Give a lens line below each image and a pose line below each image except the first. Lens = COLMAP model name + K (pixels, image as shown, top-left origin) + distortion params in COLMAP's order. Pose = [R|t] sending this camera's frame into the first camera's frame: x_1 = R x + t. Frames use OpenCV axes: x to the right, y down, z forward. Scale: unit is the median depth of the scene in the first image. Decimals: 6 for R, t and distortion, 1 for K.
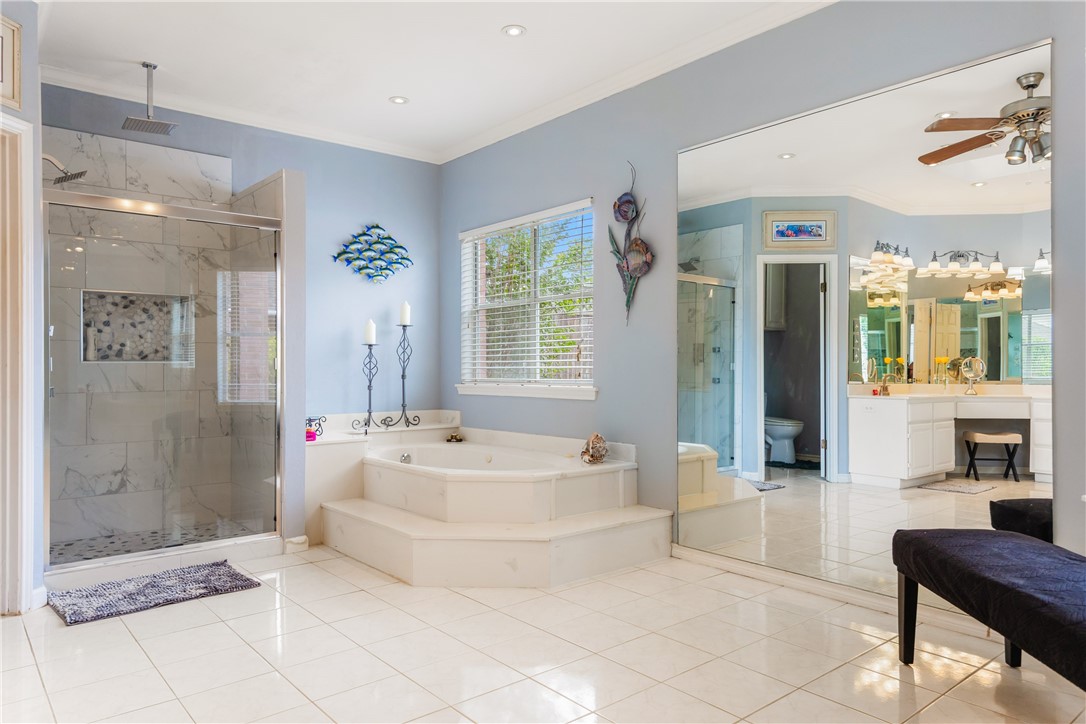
lens RADIAL K [[721.4, 0, 543.2], [0, 721.4, 365.4], [0, 0, 1]] dist [0.005313, 0.000664]
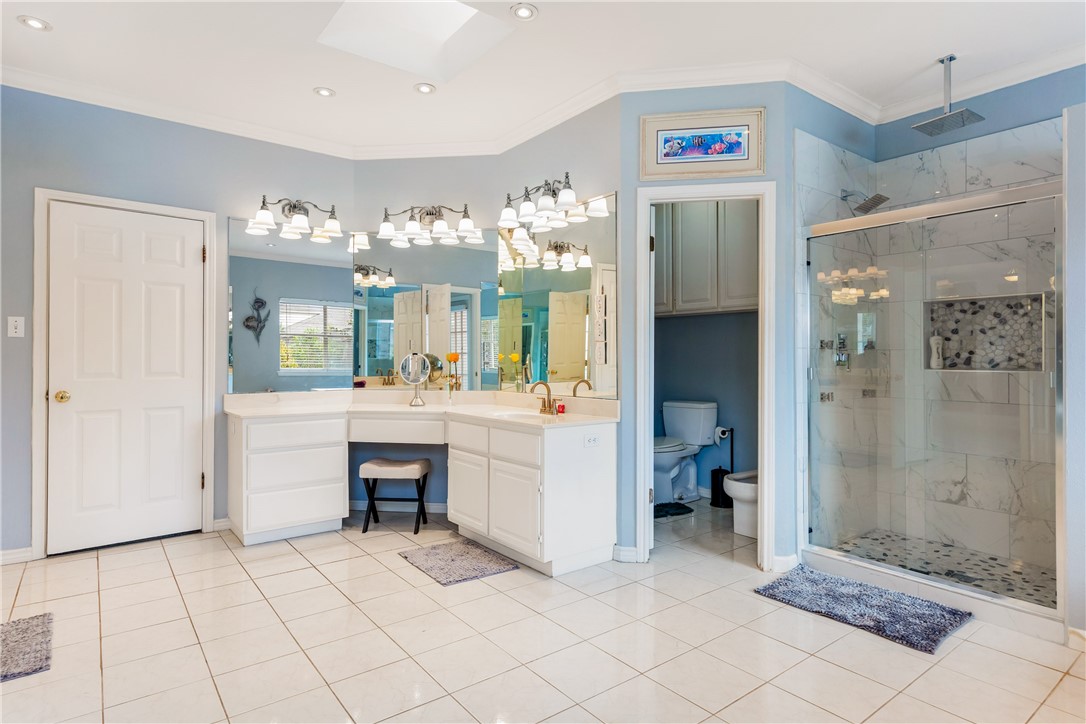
lens RADIAL K [[584.2, 0, 542.6], [0, 584.2, 355.2], [0, 0, 1]] dist [0.003531, 0.001478]
pose [[-0.049209, -0.001115, -0.998788, 0.228095], [-0.001470, 0.999998, -0.001044, -0.023539], [0.998787, 0.001417, -0.049211, 0.469064]]
